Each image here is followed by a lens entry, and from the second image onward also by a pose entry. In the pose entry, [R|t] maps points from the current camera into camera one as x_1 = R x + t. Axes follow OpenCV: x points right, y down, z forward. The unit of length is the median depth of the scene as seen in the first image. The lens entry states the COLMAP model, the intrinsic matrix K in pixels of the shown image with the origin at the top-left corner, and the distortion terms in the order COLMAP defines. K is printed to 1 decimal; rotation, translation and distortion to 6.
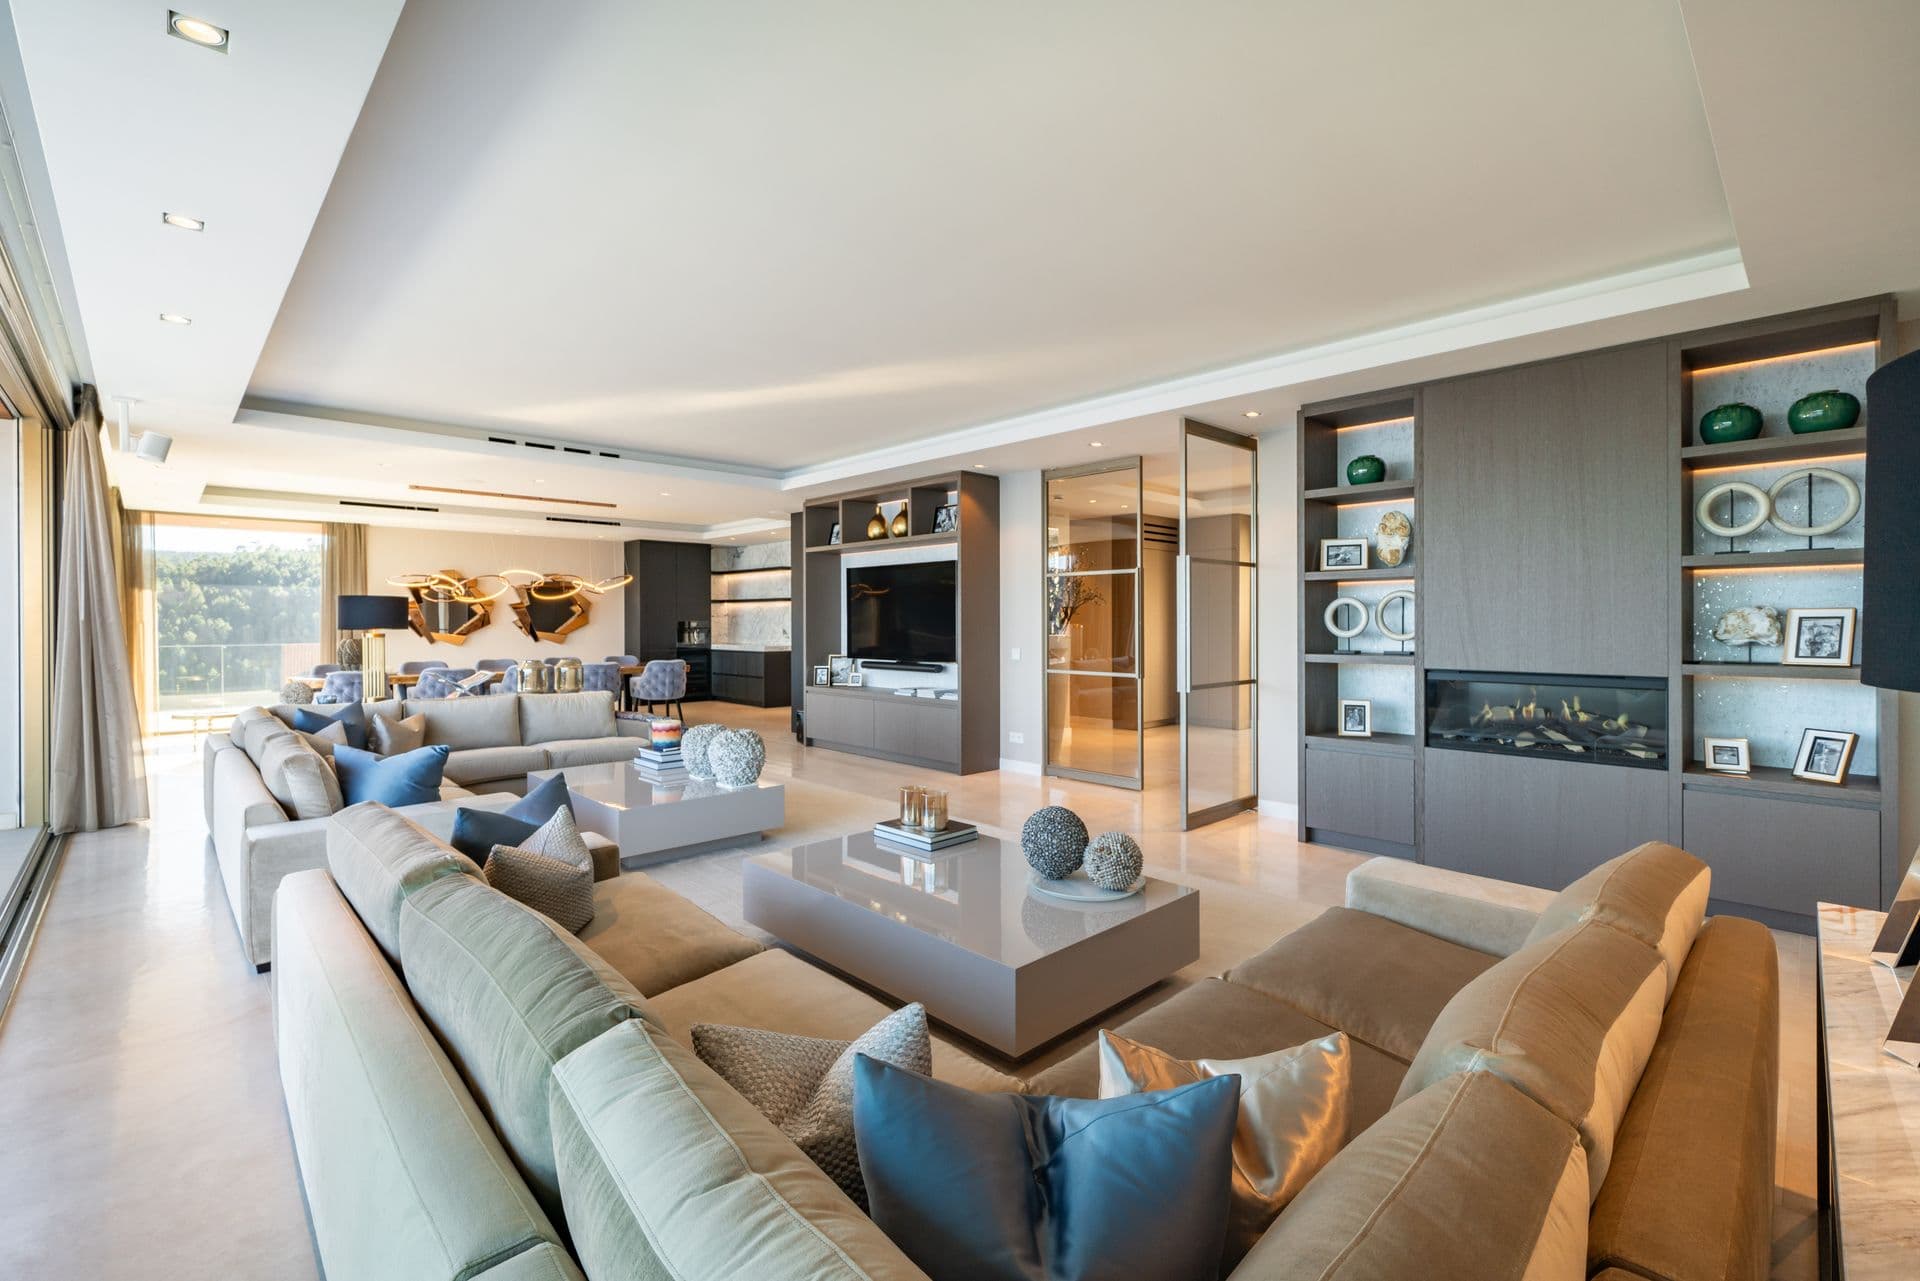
lens RADIAL K [[864.7, 0, 941.4], [0, 864.7, 632.2], [0, 0, 1]] dist [0.001563, -0.000041]
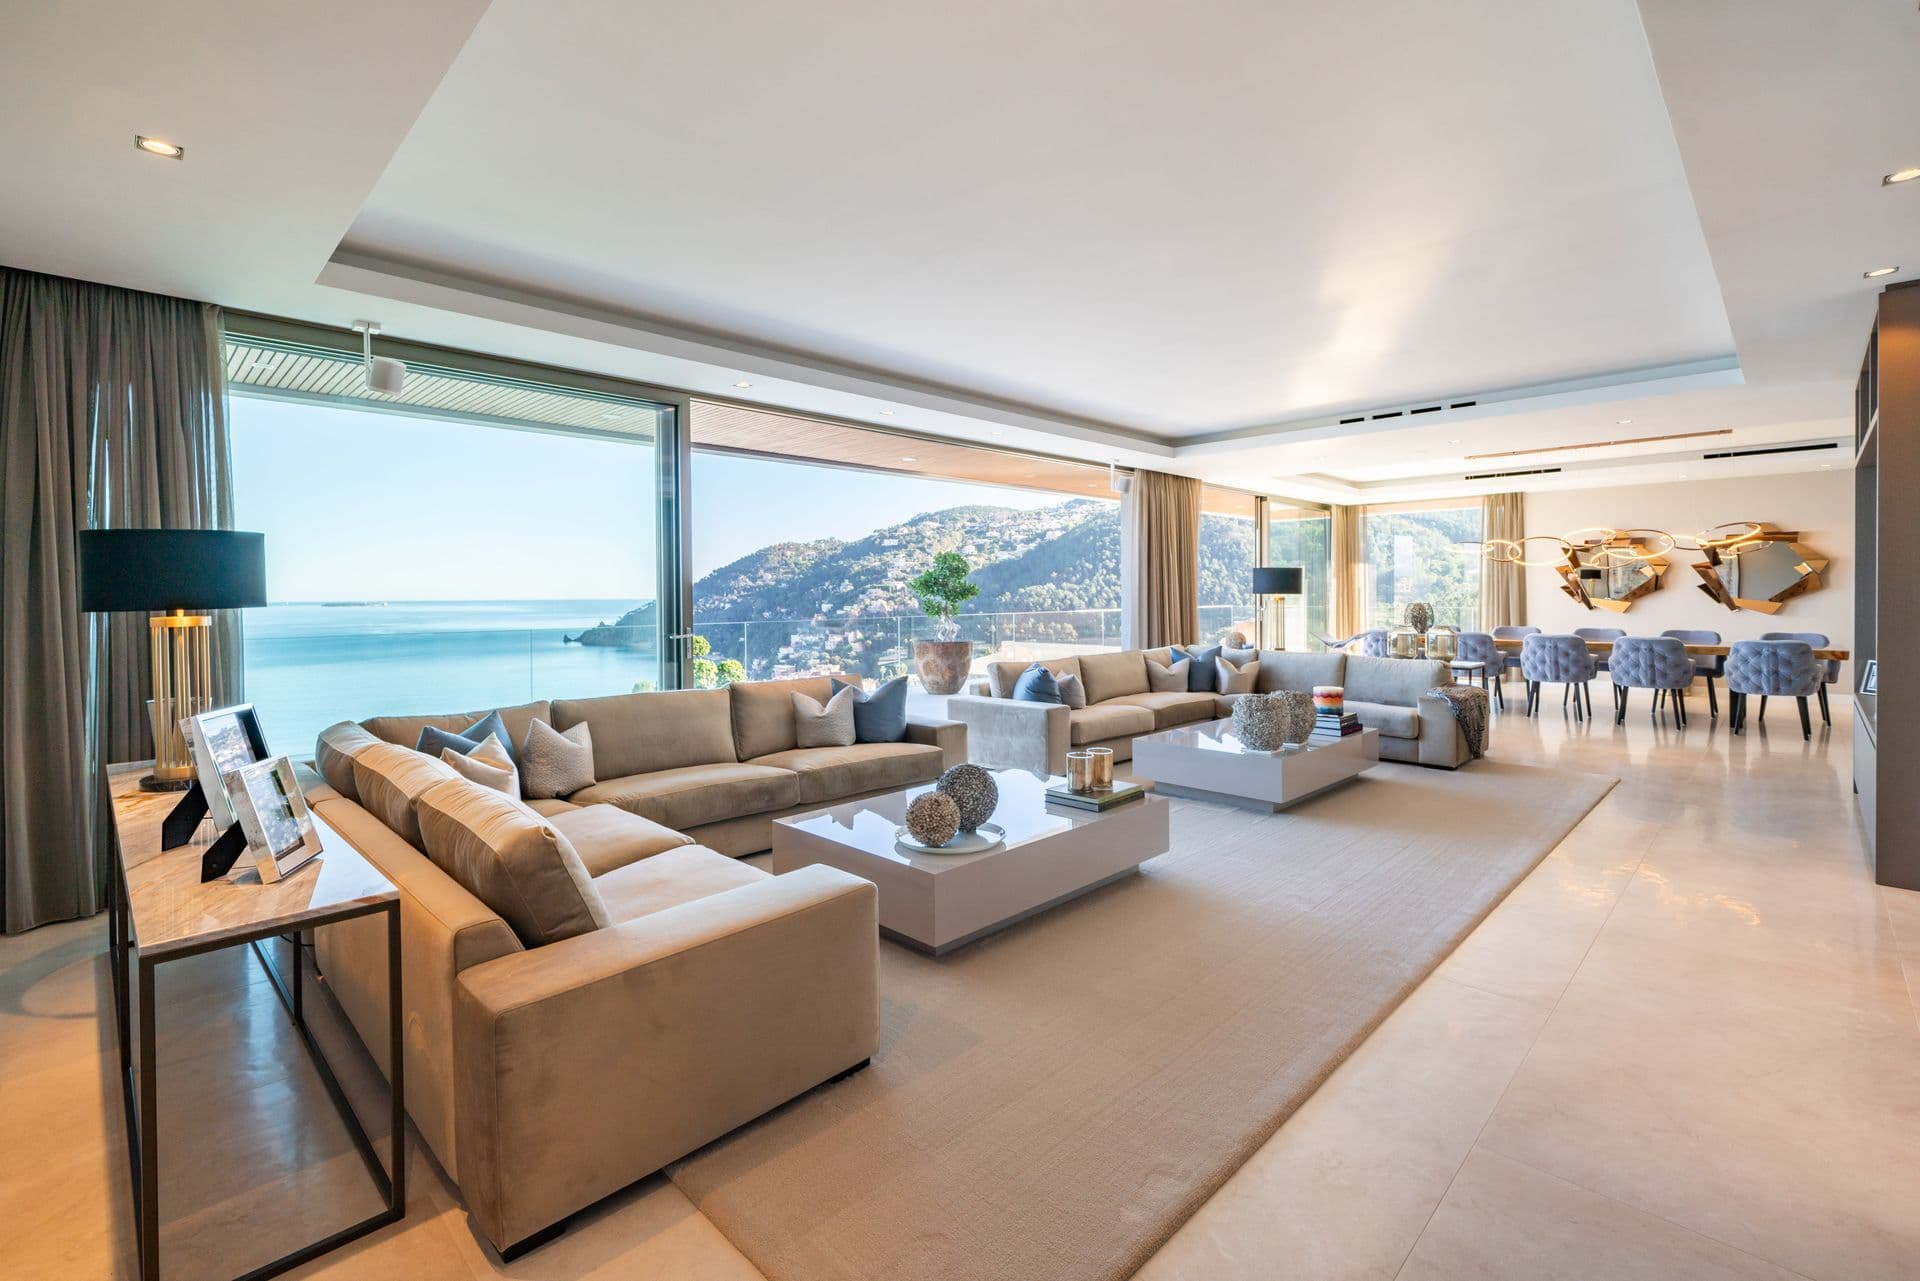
lens RADIAL K [[864.7, 0, 934.6], [0, 864.7, 611.4], [0, 0, 1]] dist [0.001563, -0.000041]
pose [[-0.003812, 0.024662, -0.999689, 0.443952], [-0.007131, 0.999670, 0.024689, -0.003827], [0.999967, 0.007223, -0.003635, 0.364179]]
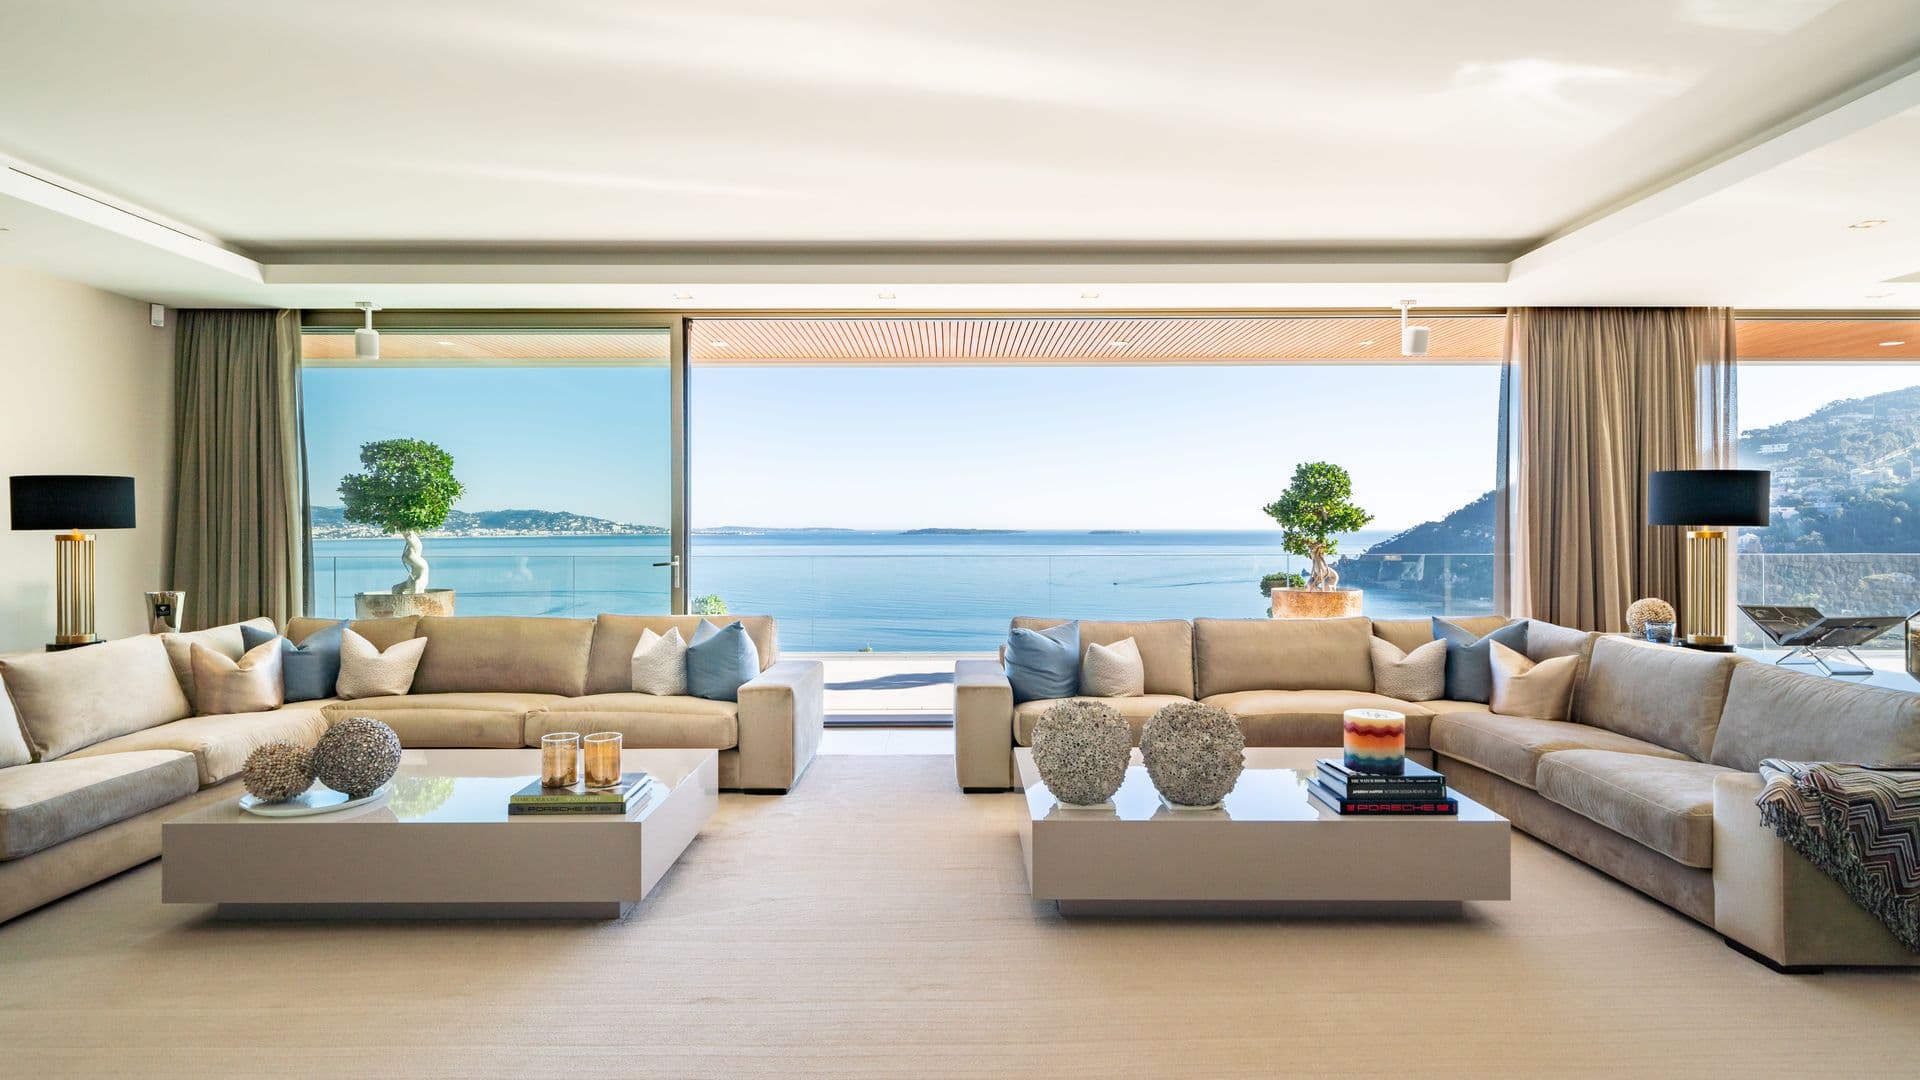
lens RADIAL K [[975.2, 0, 953.6], [0, 975.2, 529.0], [0, 0, 1]] dist [0.000424, -0.000262]
pose [[-0.705830, 0.006745, -0.708349, 0.161288], [-0.005918, 0.999864, 0.015418, -0.005446], [0.708356, 0.015074, -0.705694, 0.801569]]
